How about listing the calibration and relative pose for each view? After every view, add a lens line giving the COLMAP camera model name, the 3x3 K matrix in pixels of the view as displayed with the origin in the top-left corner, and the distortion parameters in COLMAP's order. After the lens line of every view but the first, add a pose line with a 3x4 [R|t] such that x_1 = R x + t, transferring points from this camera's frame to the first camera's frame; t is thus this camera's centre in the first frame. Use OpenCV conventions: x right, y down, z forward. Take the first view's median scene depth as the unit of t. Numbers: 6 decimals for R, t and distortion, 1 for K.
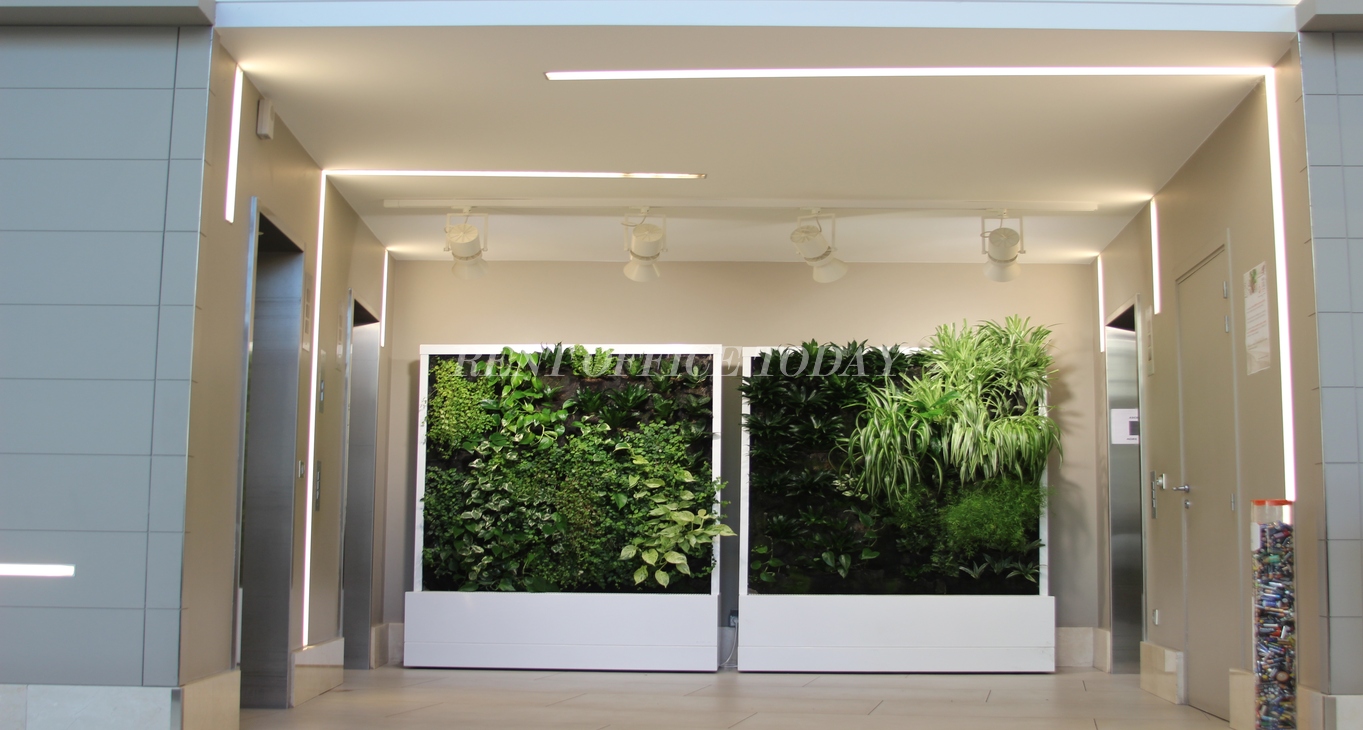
lens RADIAL K [[1770.7, 0, 751.0], [0, 1770.7, 249.3], [0, 0, 1]] dist [-0.118461, 0.000000]
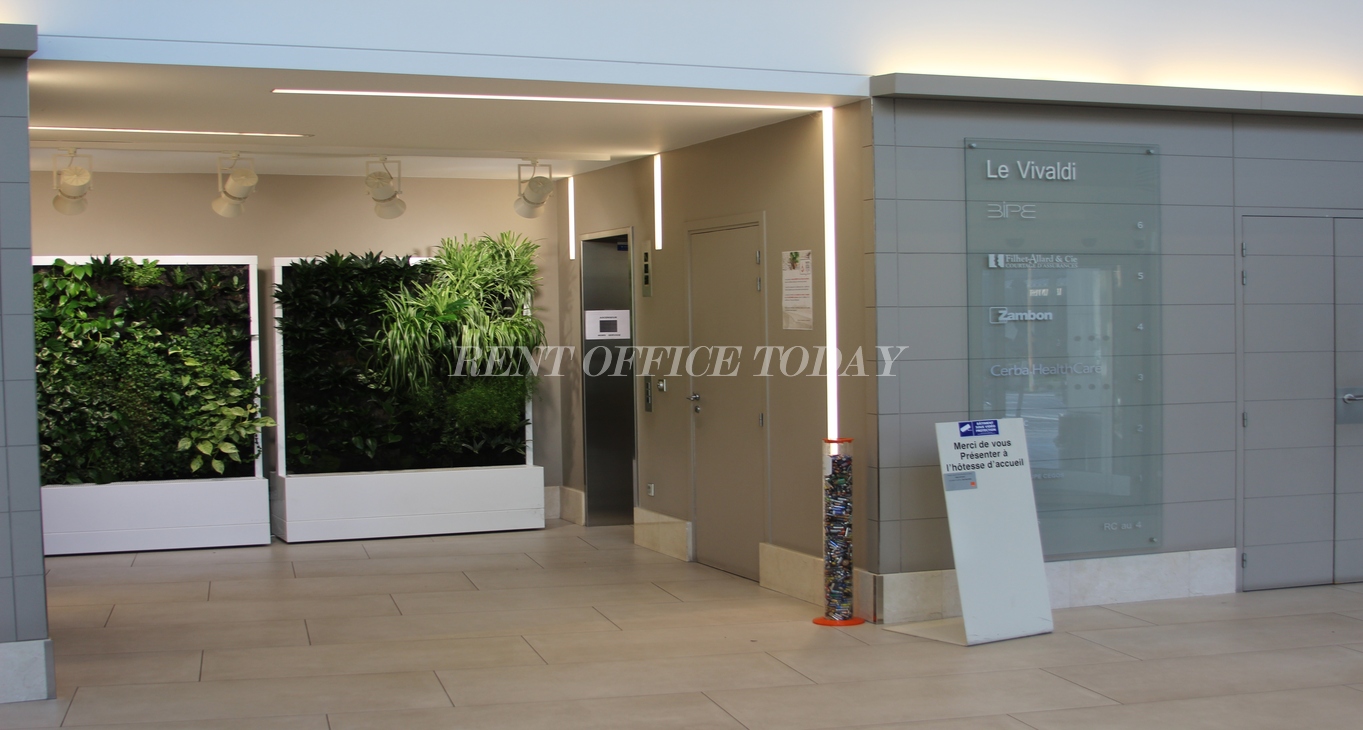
lens RADIAL K [[1770.7, 0, 716.6], [0, 1770.7, 327.5], [0, 0, 1]] dist [-0.118461, 0.000000]
pose [[0.905280, -0.016480, 0.424497, -0.232383], [-0.057025, 0.985489, 0.159871, -0.098502], [-0.420972, -0.168935, 0.891204, -0.124749]]
